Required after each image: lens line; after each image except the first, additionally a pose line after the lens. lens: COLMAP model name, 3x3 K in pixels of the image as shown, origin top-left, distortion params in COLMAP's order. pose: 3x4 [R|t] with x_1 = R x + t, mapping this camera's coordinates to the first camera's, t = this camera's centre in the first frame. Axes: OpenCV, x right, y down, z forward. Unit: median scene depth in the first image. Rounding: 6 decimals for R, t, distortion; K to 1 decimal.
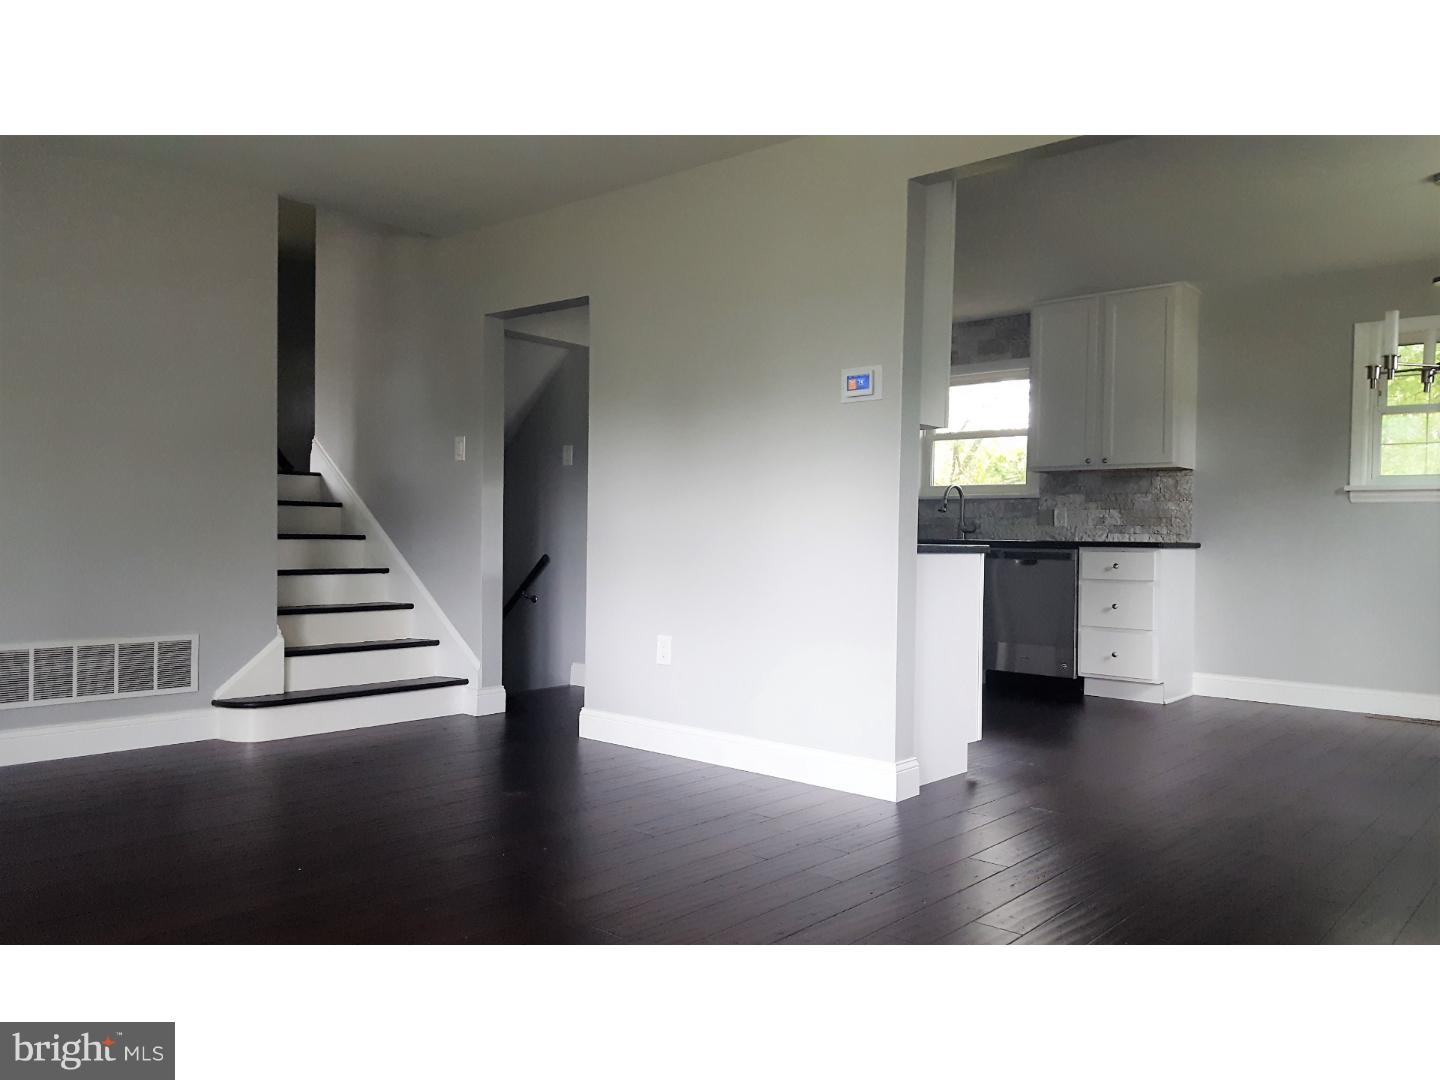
lens RADIAL K [[1025.8, 0, 720.0], [0, 1025.8, 540.0], [0, 0, 1]] dist [0.004928, -0.117113]
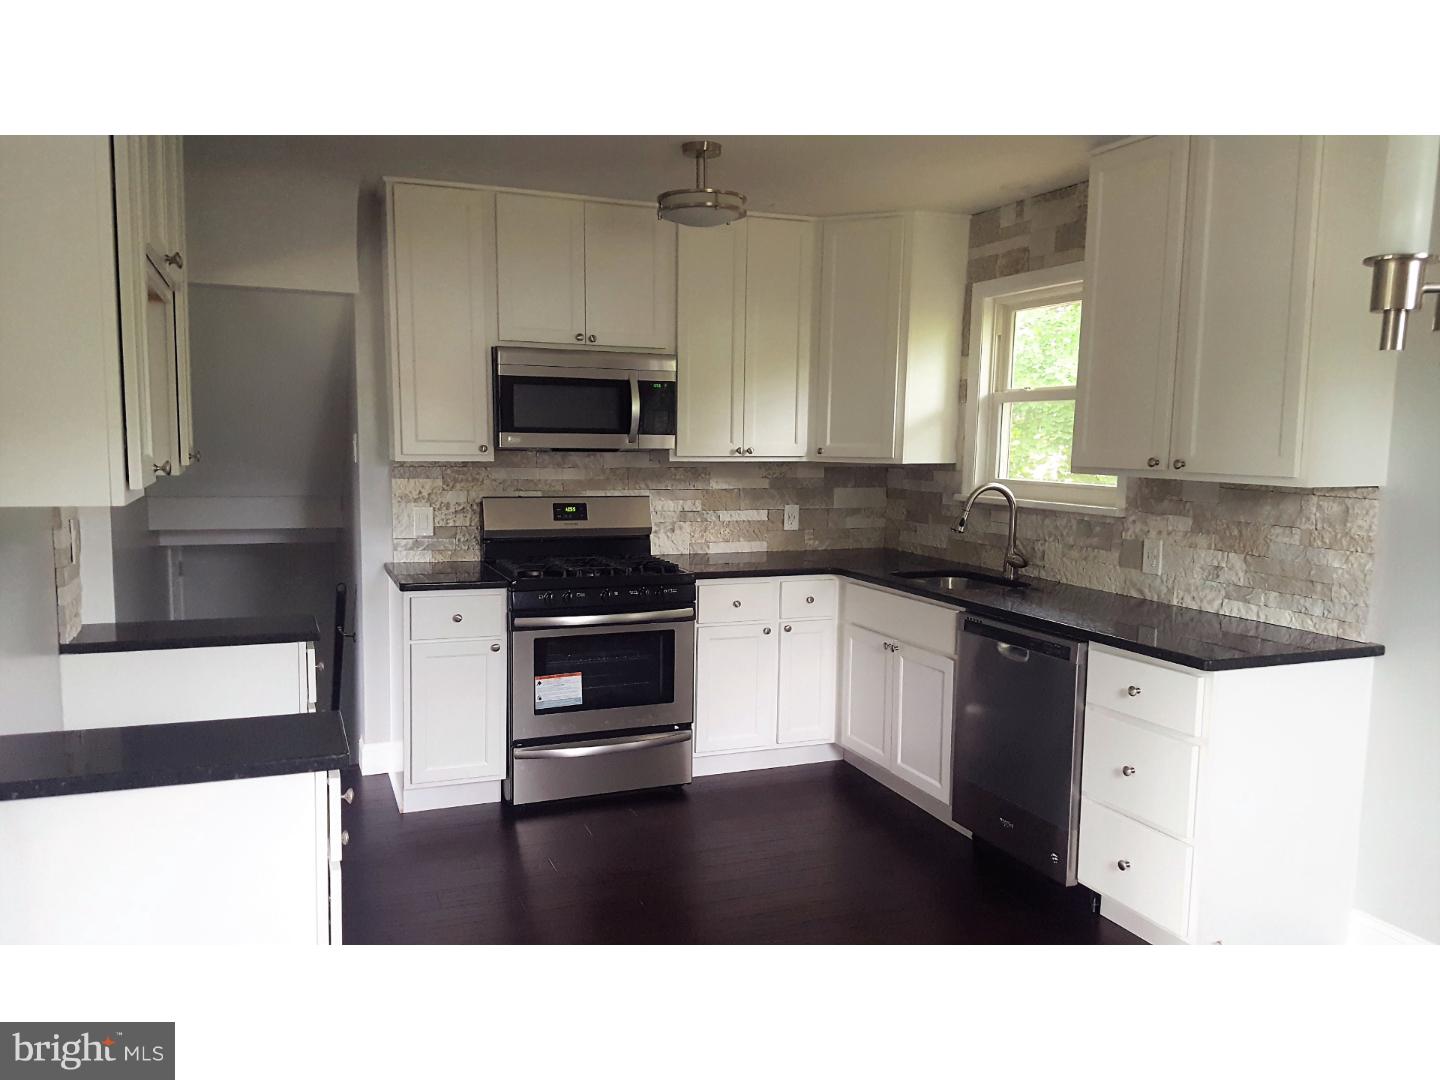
lens RADIAL K [[1025.8, 0, 720.0], [0, 1025.8, 540.0], [0, 0, 1]] dist [0.004928, -0.117113]
pose [[0.895151, 0.050521, -0.442891, 0.385225], [-0.014352, 0.996308, 0.084642, -0.076776], [0.445532, -0.069411, 0.892571, 0.441683]]
